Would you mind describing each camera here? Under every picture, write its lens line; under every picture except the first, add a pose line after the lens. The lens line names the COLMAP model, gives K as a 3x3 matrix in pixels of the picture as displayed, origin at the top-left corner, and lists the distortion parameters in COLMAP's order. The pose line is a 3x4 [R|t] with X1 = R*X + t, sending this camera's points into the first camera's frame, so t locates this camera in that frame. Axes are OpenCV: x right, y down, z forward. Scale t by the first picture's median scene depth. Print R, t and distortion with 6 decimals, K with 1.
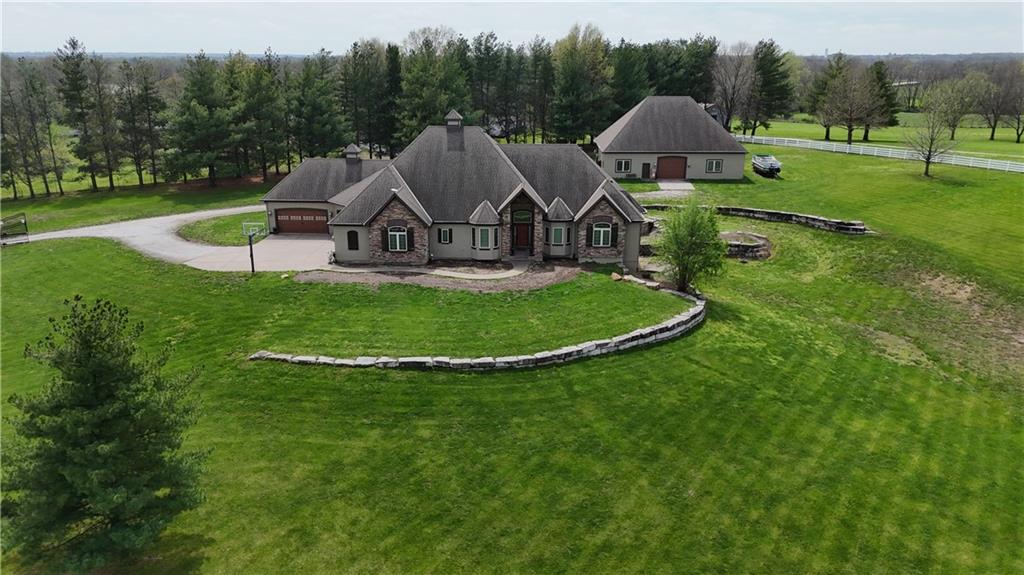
lens RADIAL K [[748.2, 0, 514.1], [0, 748.2, 291.8], [0, 0, 1]] dist [0.111999, -0.155459]
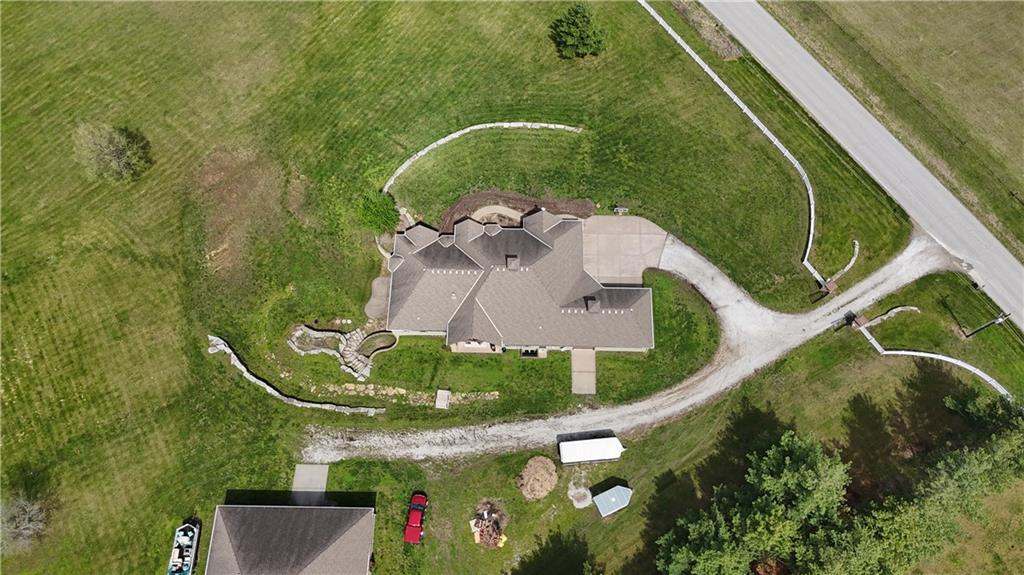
lens RADIAL K [[751.6, 0, 514.9], [0, 751.6, 289.4], [0, 0, 1]] dist [0.088460, -0.100217]
pose [[-0.999809, 0.012831, 0.014773, -0.111626], [0.015562, 0.063806, 0.997841, -1.730841], [0.011861, 0.997880, -0.063993, 1.221629]]
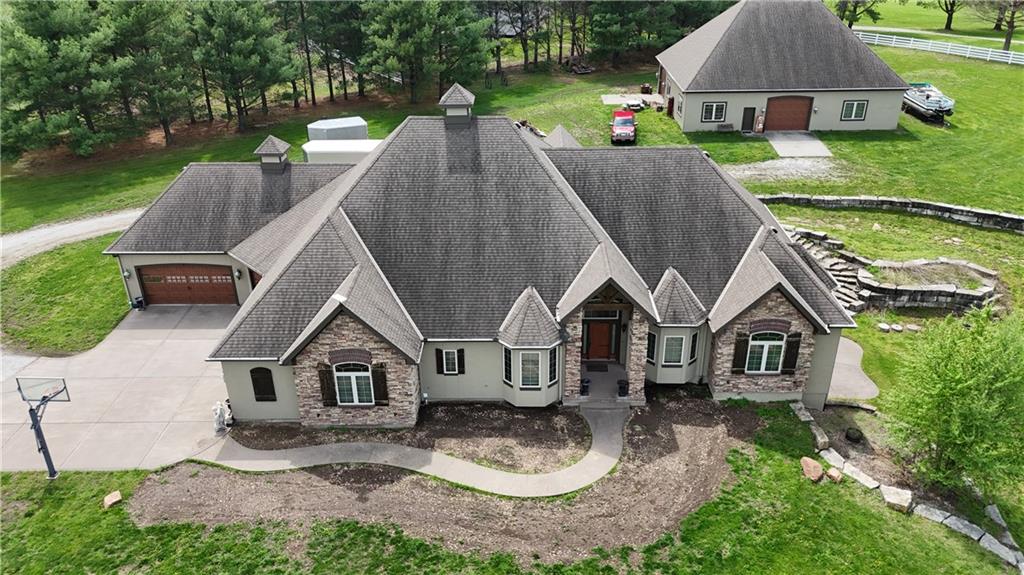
lens RADIAL K [[751.6, 0, 514.9], [0, 751.6, 289.4], [0, 0, 1]] dist [0.088460, -0.100217]
pose [[0.999808, -0.019080, 0.004519, -0.050071], [0.018002, 0.984573, 0.174045, -0.207762], [-0.007770, -0.173930, 0.984727, 0.511211]]
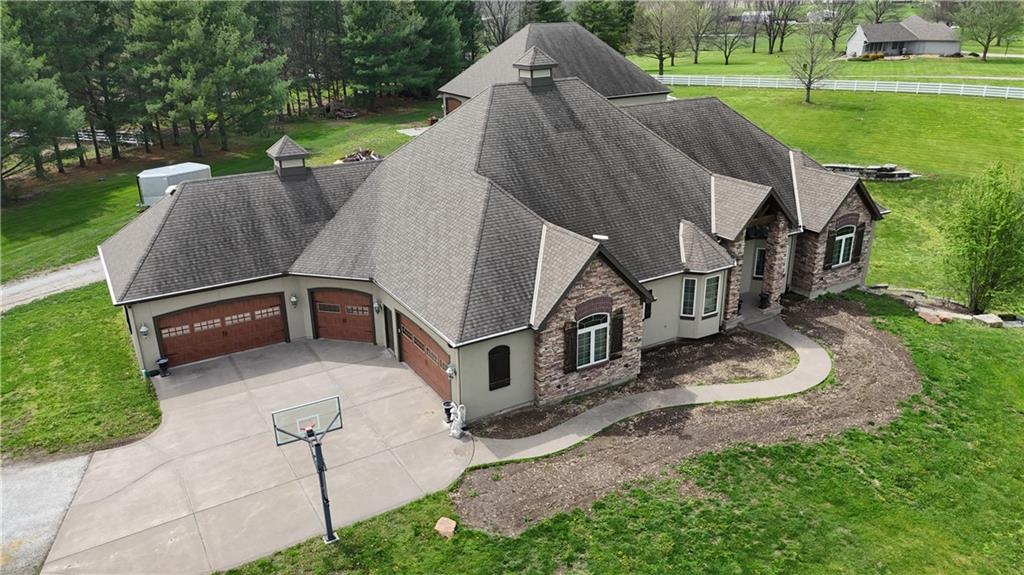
lens RADIAL K [[751.6, 0, 514.9], [0, 751.6, 289.4], [0, 0, 1]] dist [0.088460, -0.100217]
pose [[0.843620, -0.207364, 0.495284, -0.398365], [0.173946, 0.978219, 0.113274, -0.154454], [-0.507985, -0.009407, 0.861315, 0.616766]]
